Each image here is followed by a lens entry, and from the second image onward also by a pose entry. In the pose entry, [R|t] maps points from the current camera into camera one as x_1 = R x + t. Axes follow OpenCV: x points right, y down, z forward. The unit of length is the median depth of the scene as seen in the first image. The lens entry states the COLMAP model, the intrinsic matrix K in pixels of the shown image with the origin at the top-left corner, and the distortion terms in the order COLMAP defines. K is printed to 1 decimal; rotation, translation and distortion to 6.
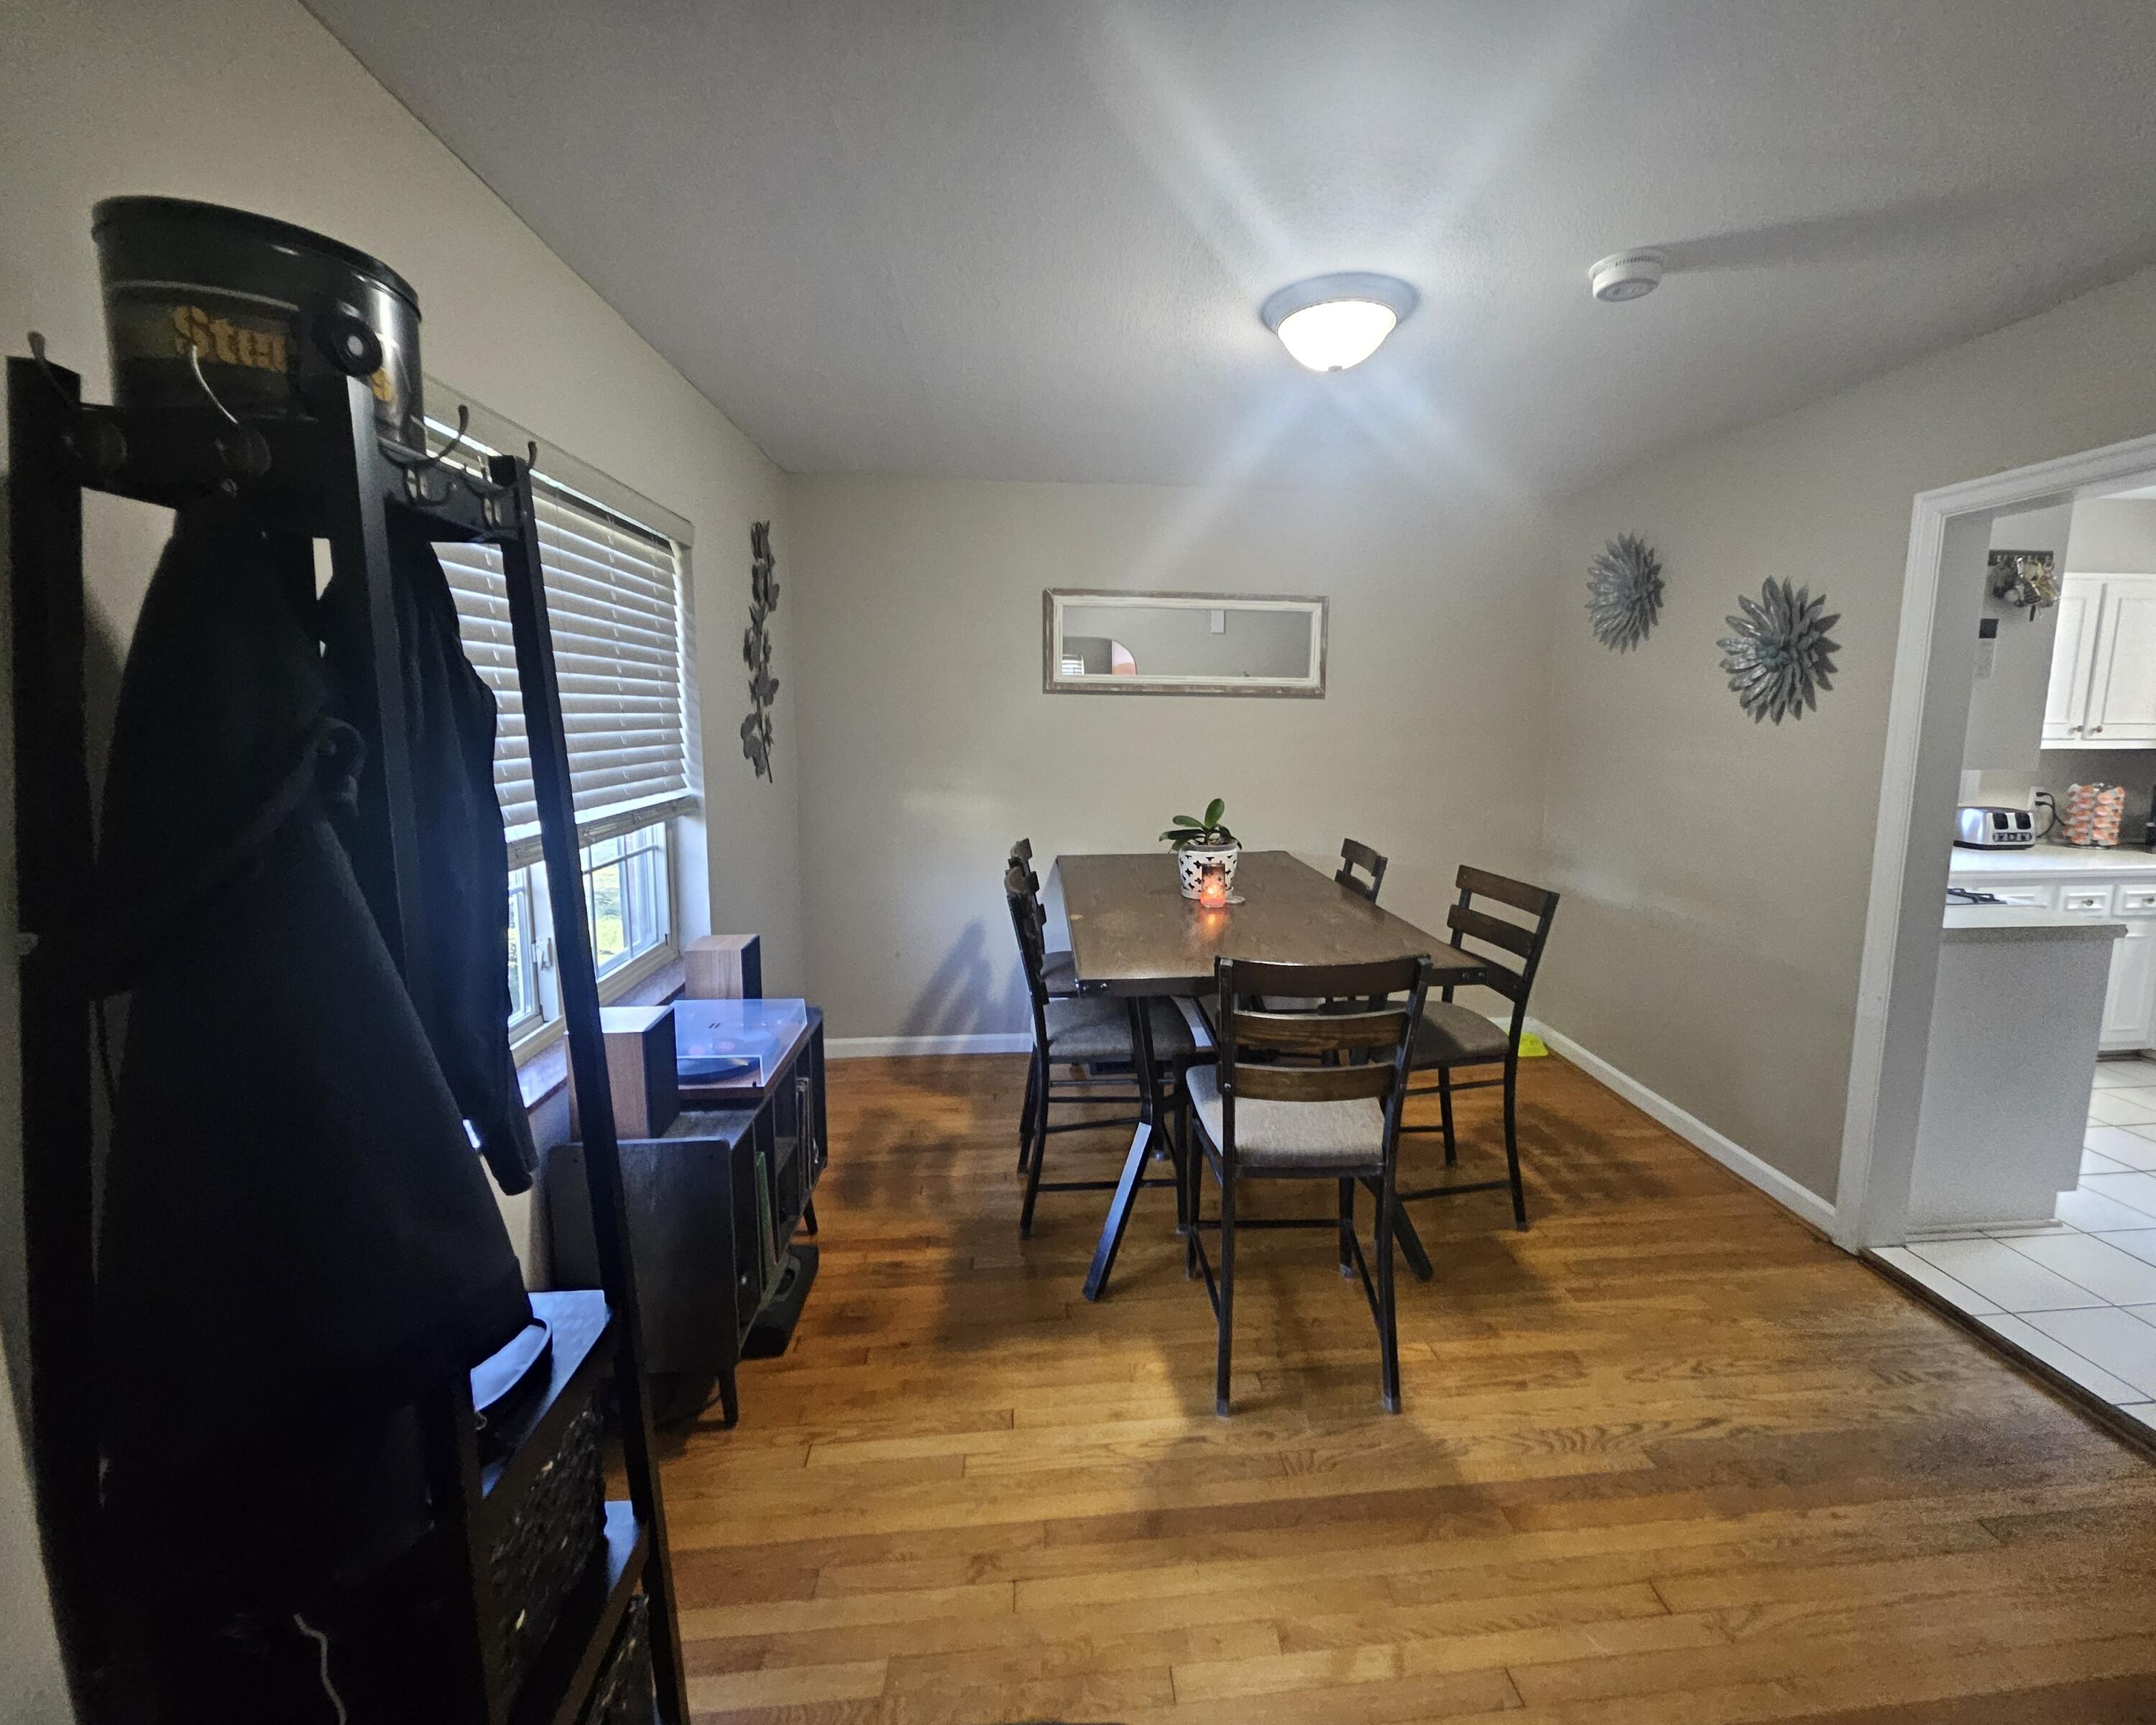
lens RADIAL K [[896.2, 0, 1109.1], [0, 896.2, 828.4], [0, 0, 1]] dist [0.001360, 0.000133]
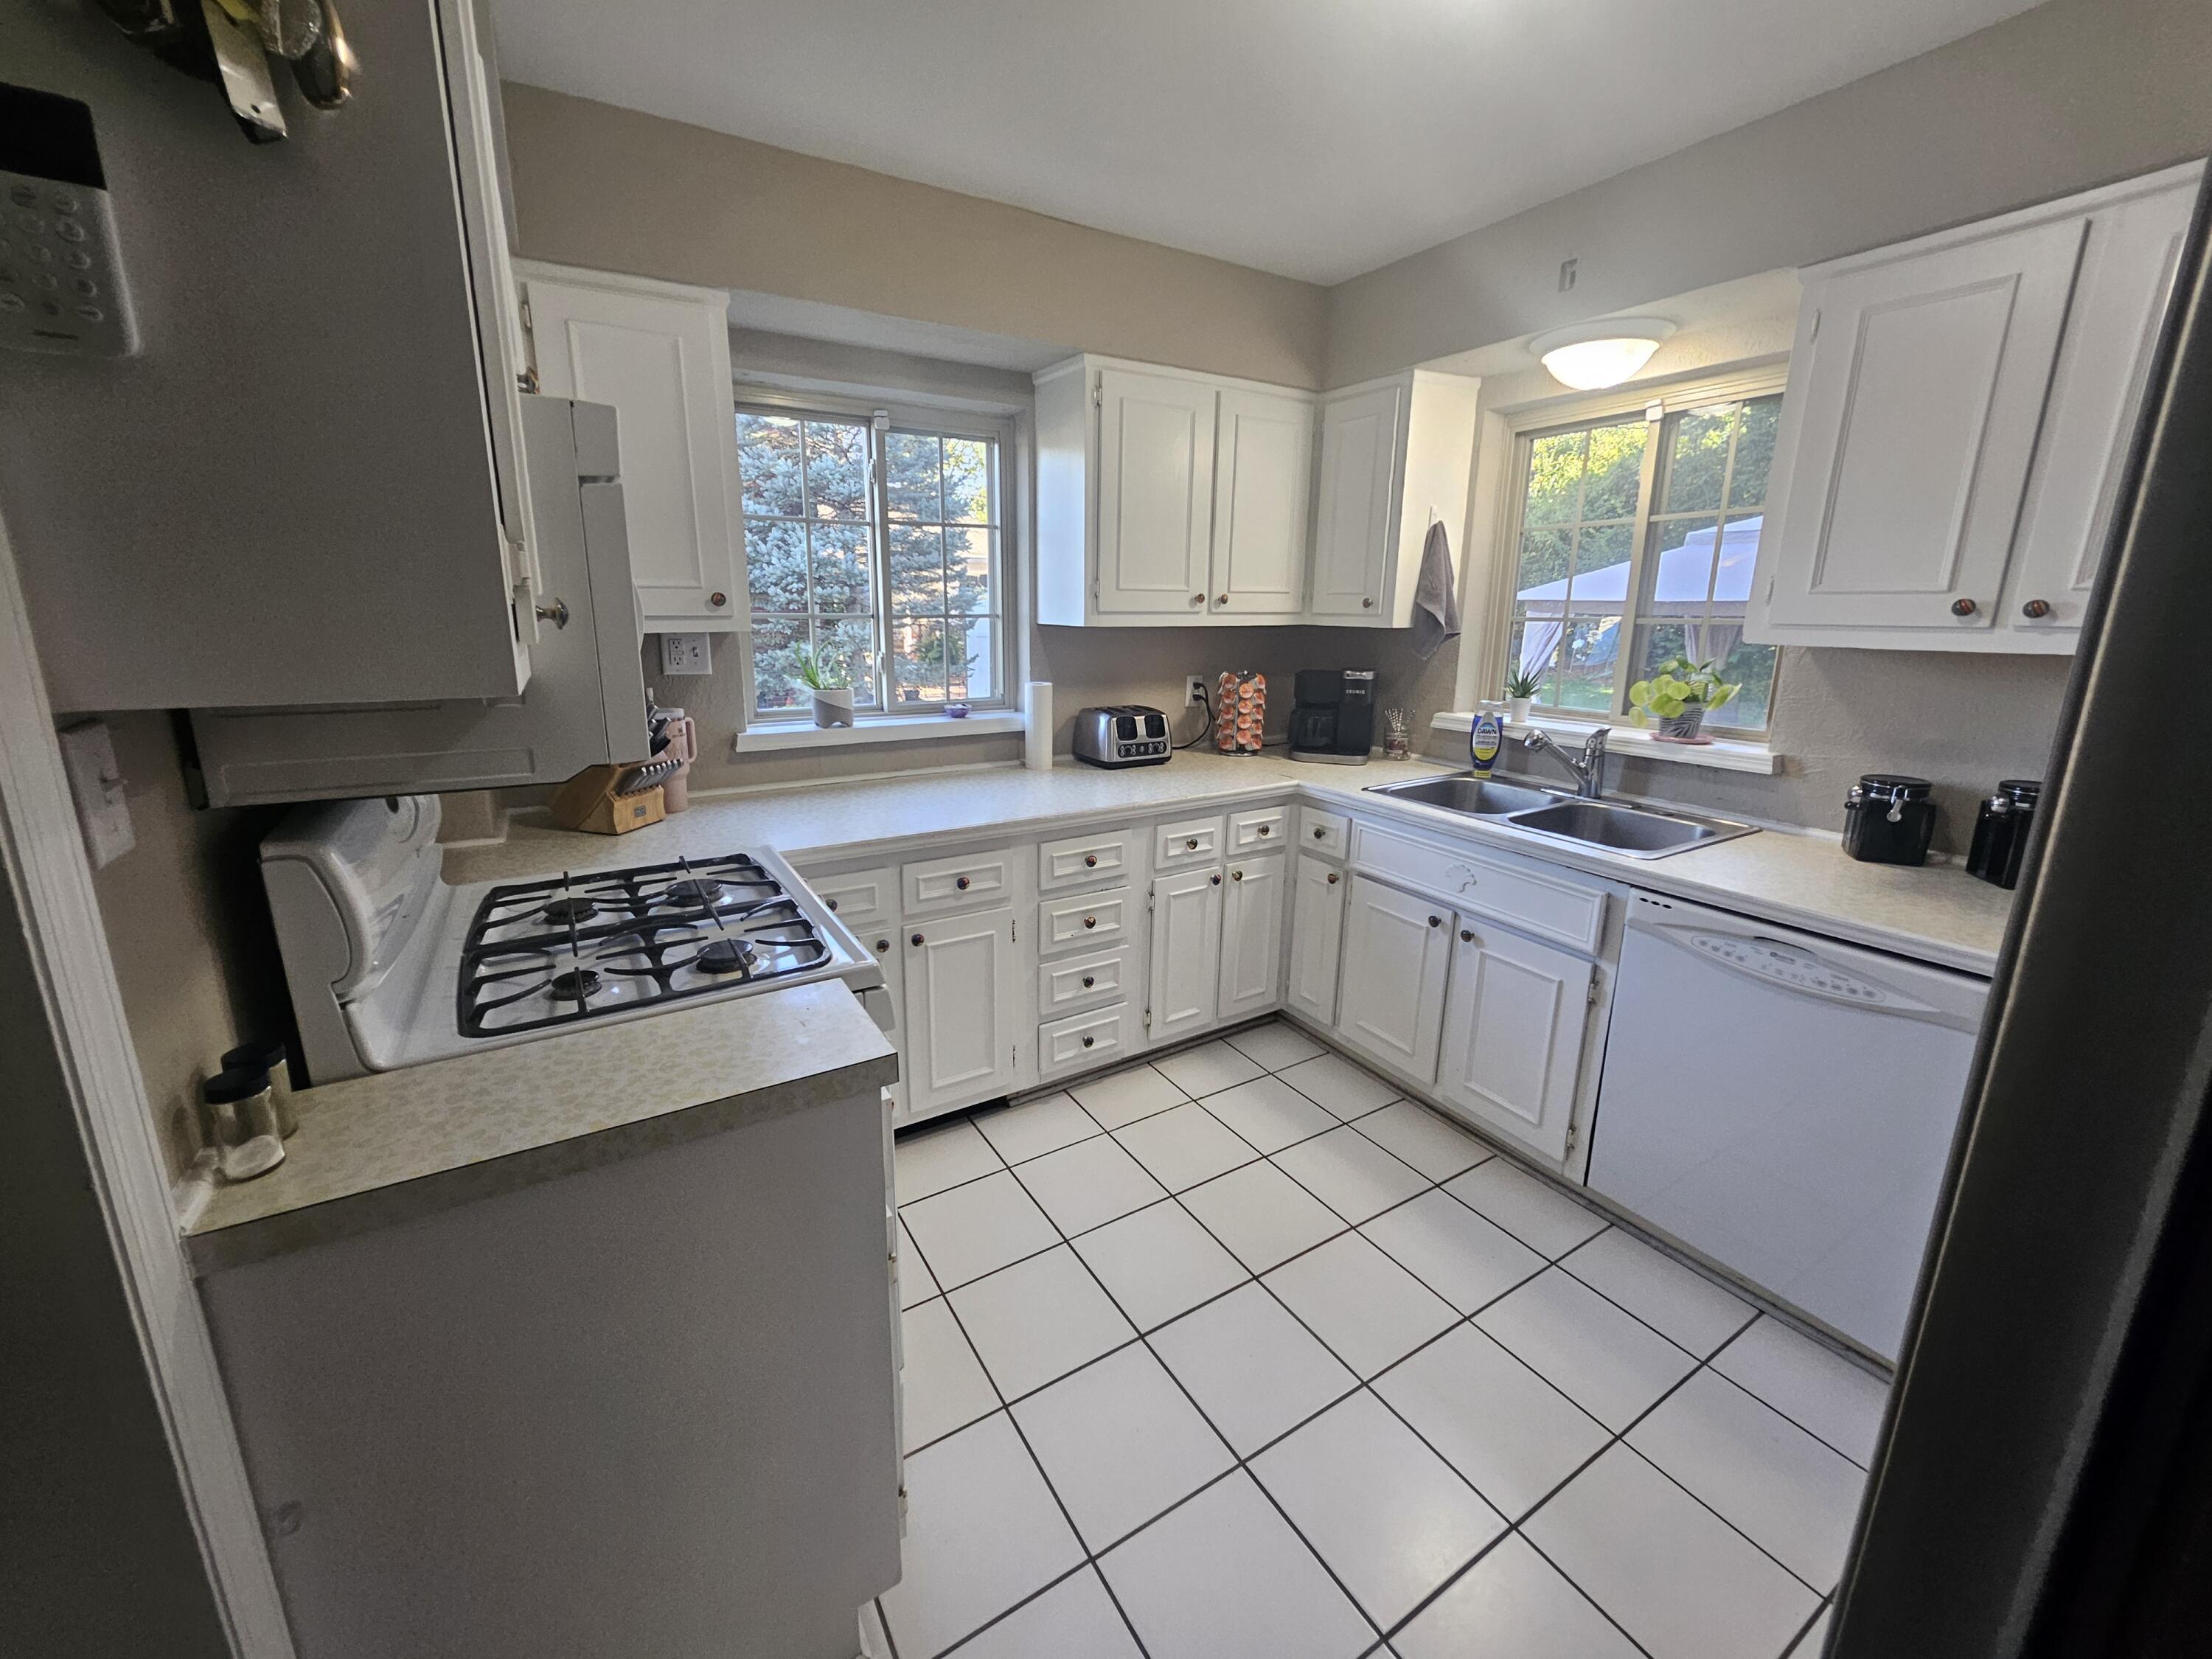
lens RADIAL K [[864.3, 0, 1078.7], [0, 864.3, 797.7], [0, 0, 1]] dist [0.001655, -0.000890]
pose [[0.901451, -0.092481, 0.422887, 0.654174], [0.049091, 0.992450, 0.112394, -0.032662], [-0.430089, -0.080558, 0.899185, 0.384089]]
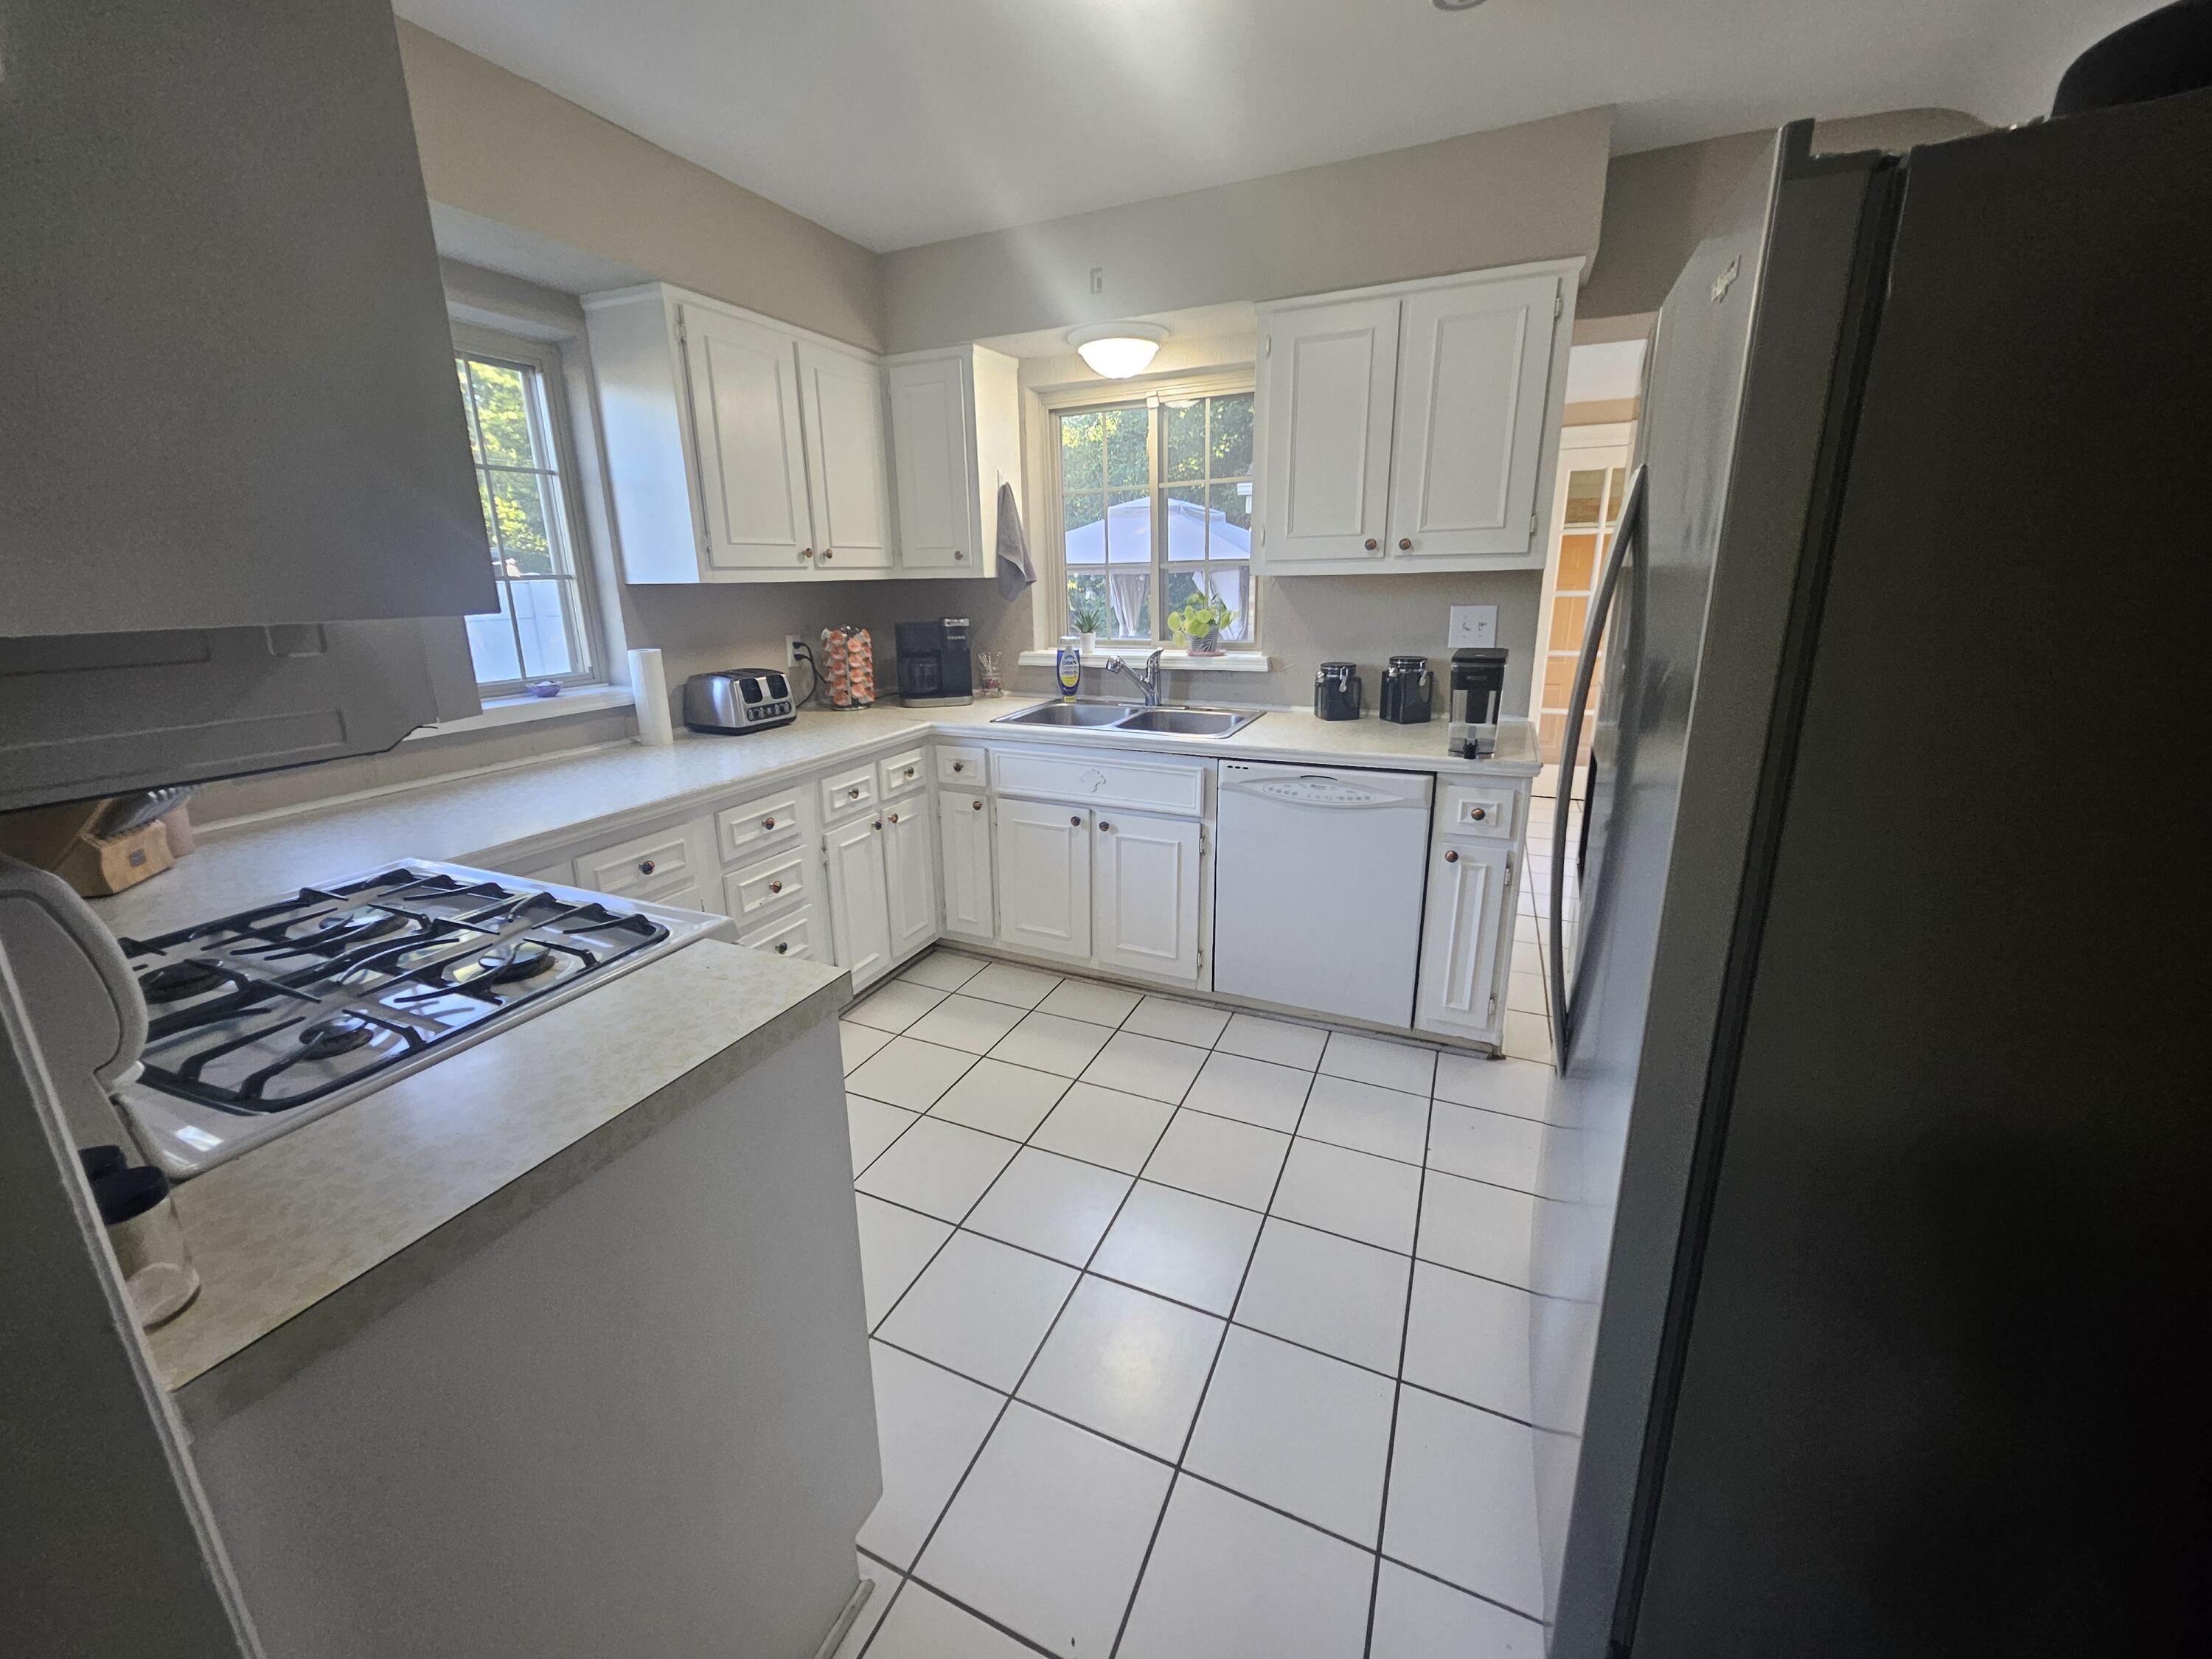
lens RADIAL K [[864.3, 0, 1086.0], [0, 864.3, 797.4], [0, 0, 1]] dist [0.001655, -0.000890]
pose [[0.495759, -0.230379, 0.837346, 0.539605], [0.126069, 0.973051, 0.193076, -0.024122], [-0.859261, 0.009844, 0.511443, 0.434151]]
